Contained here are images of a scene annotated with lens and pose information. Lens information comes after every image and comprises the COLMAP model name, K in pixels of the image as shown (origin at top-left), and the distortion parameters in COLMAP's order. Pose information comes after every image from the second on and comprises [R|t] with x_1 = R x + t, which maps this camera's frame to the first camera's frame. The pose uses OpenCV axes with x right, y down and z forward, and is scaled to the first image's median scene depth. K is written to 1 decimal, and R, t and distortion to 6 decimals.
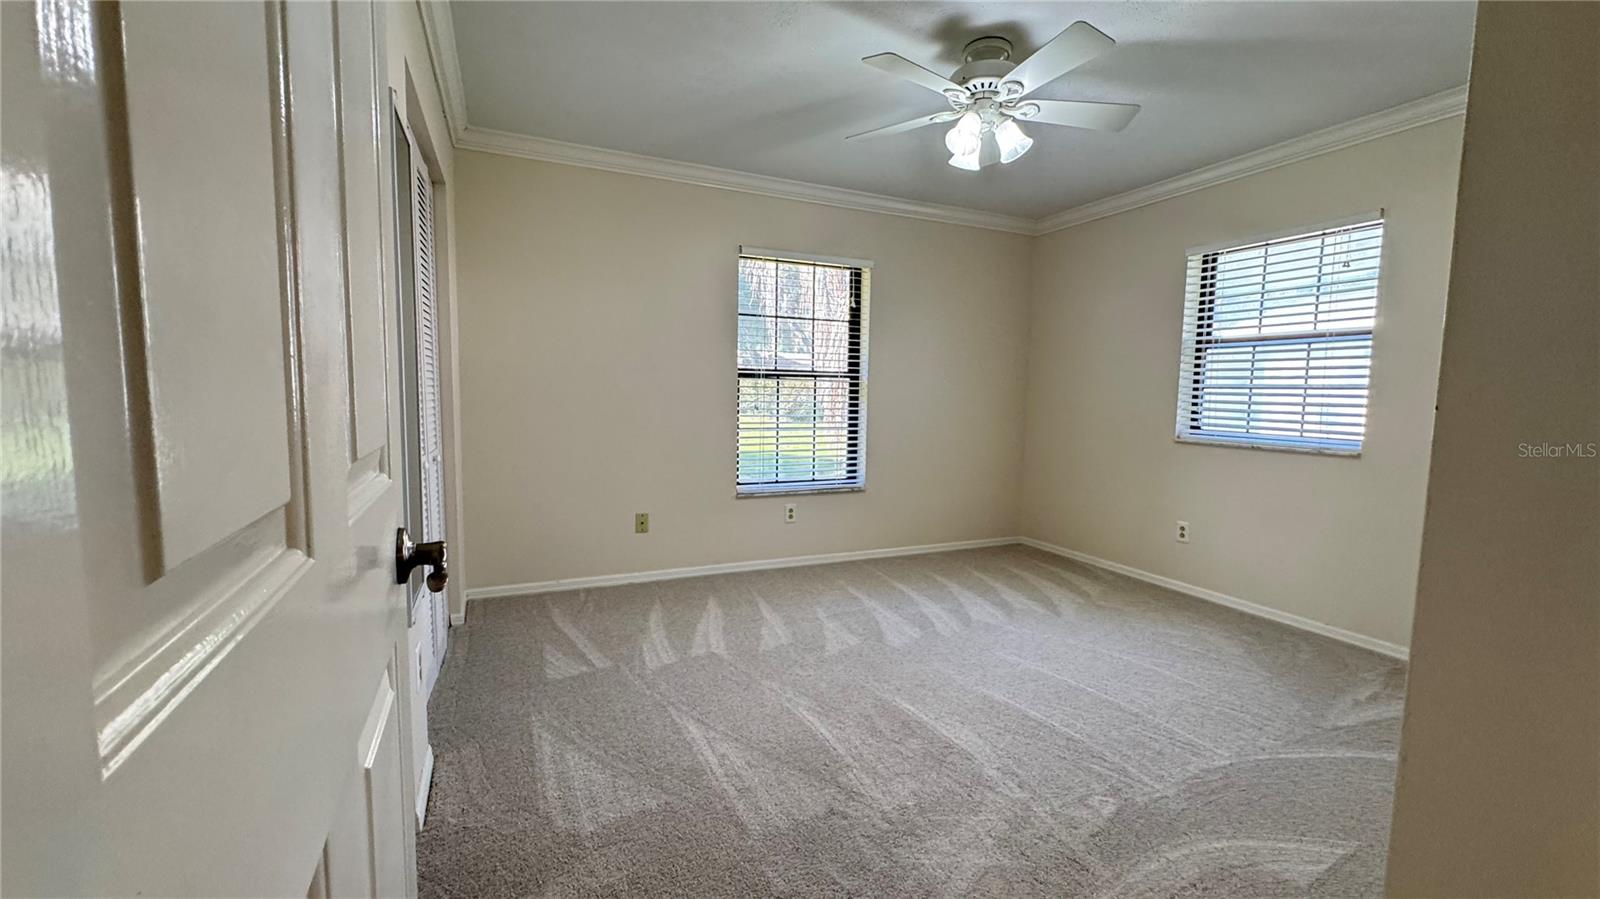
lens RADIAL K [[638.1, 0, 800.0], [0, 638.1, 449.5], [0, 0, 1]] dist [-0.000474, -0.000027]
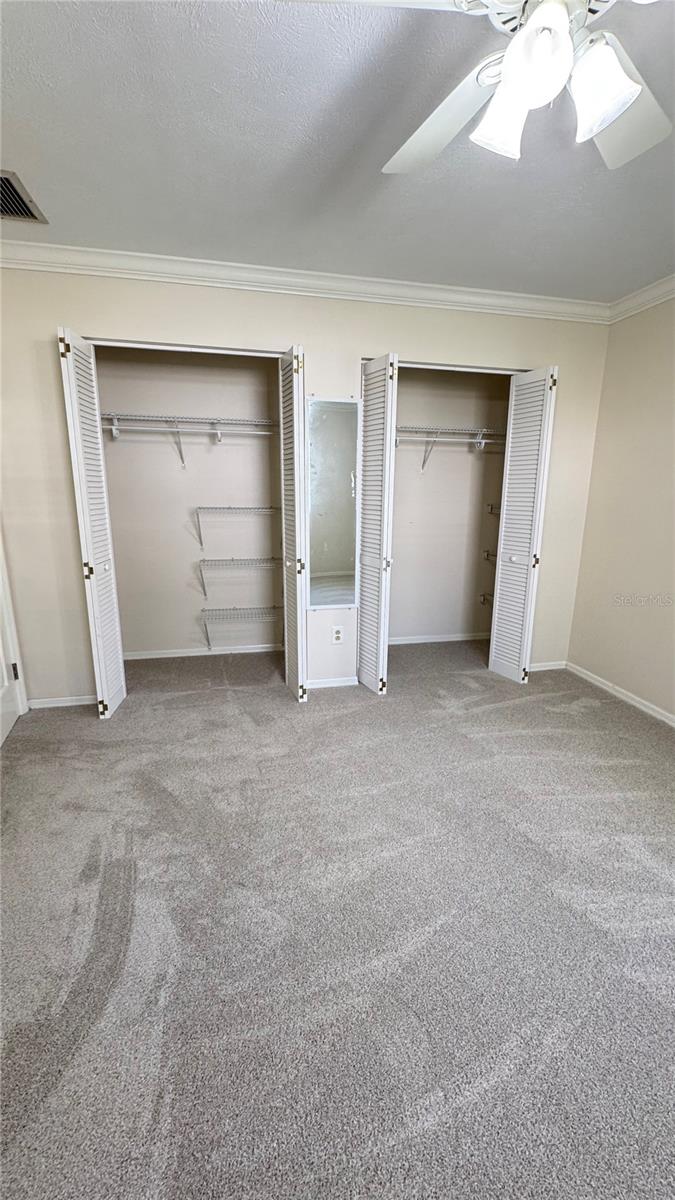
lens RADIAL K [[478.6, 0, 337.5], [0, 478.6, 600.0], [0, 0, 1]] dist [-0.000474, -0.000027]
pose [[-0.213894, 0.202603, -0.955616, 0.512851], [-0.101541, 0.968345, 0.228029, -0.090633], [0.971565, 0.145808, -0.186551, 0.620055]]
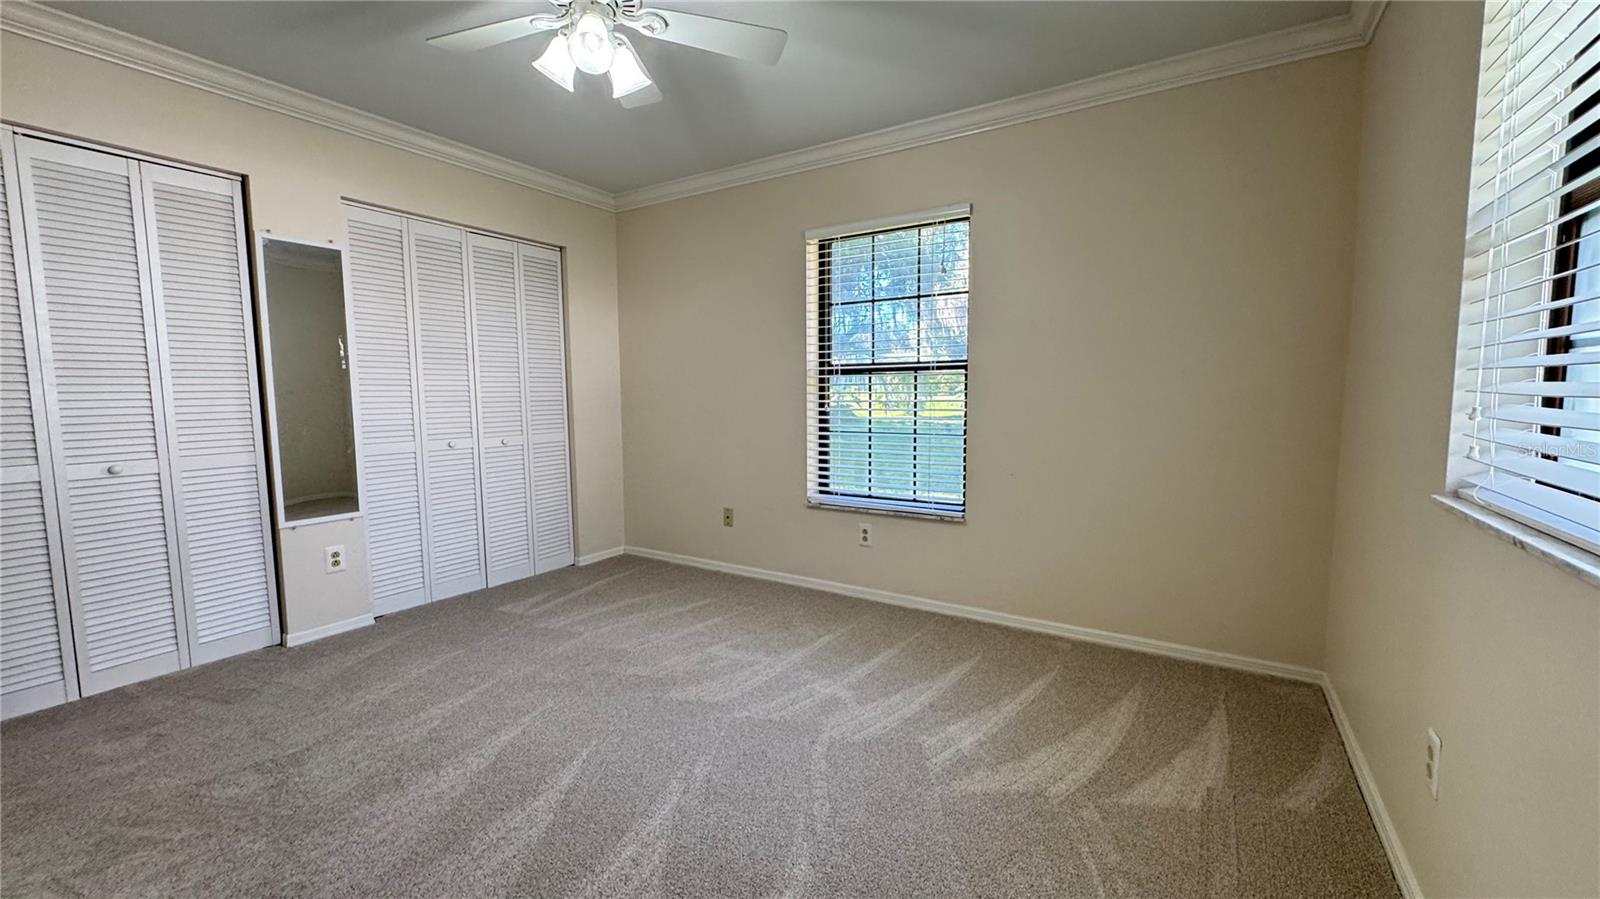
lens RADIAL K [[638.1, 0, 800.0], [0, 638.1, 449.5], [0, 0, 1]] dist [-0.000474, -0.000027]
pose [[0.544294, 0.052797, -0.837231, 0.701129], [-0.057918, 0.998001, 0.025282, -0.030552], [0.836893, 0.034729, 0.546264, 0.518493]]
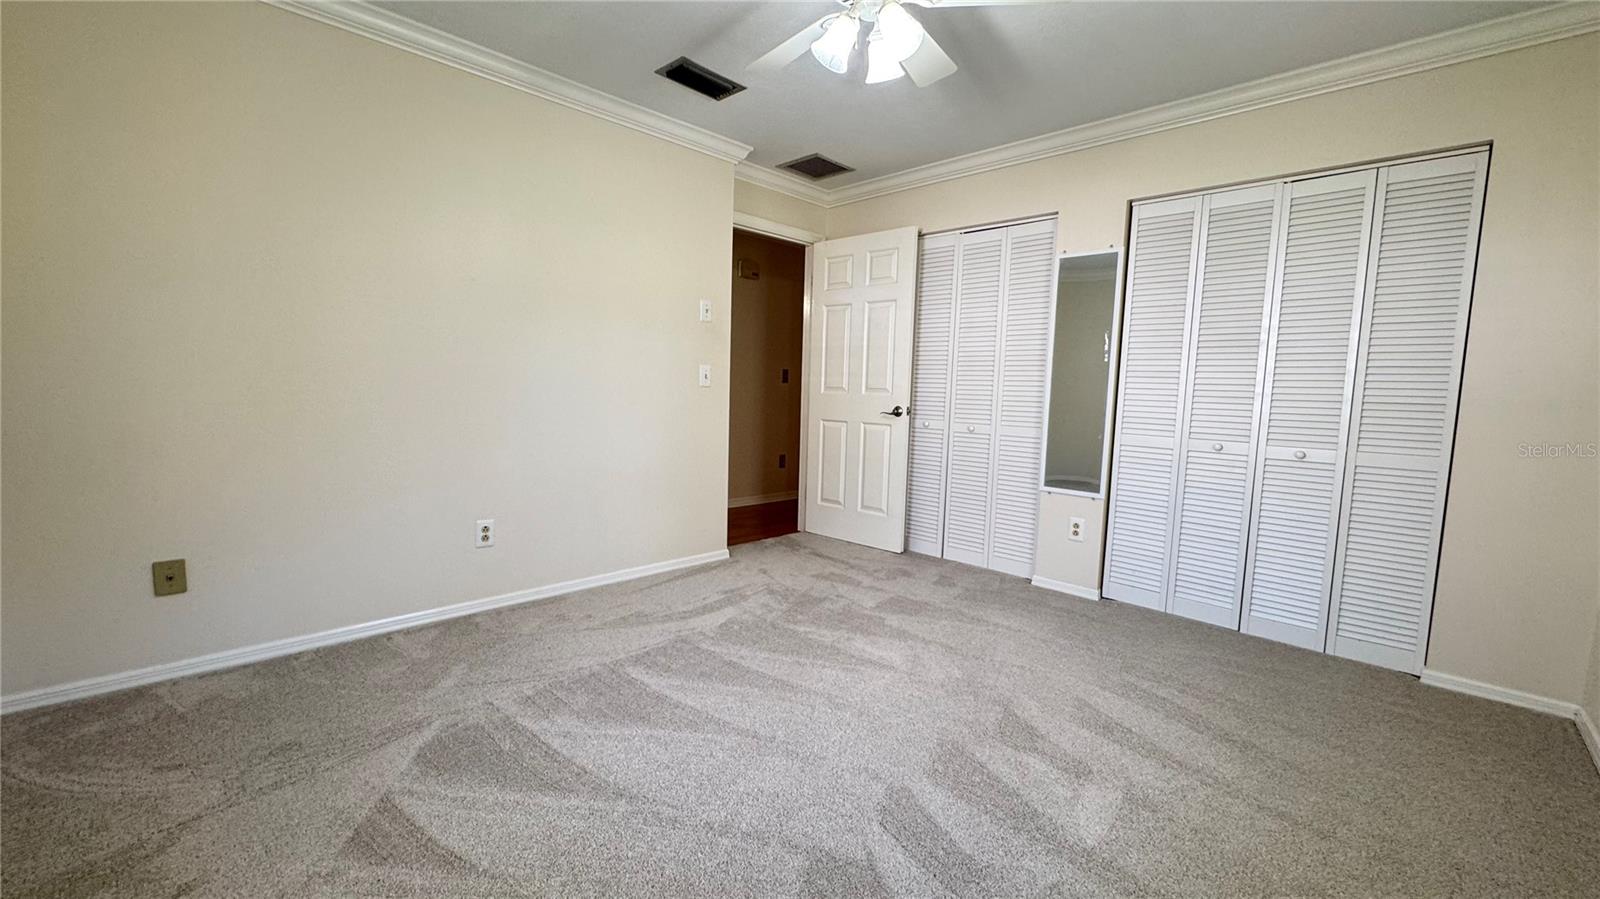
lens RADIAL K [[638.1, 0, 800.0], [0, 638.1, 449.5], [0, 0, 1]] dist [-0.000474, -0.000027]
pose [[-0.935339, -0.005977, -0.353703, 0.417009], [-0.075243, 0.980339, 0.182409, -0.088211], [0.345659, 0.197228, -0.917399, 1.149837]]
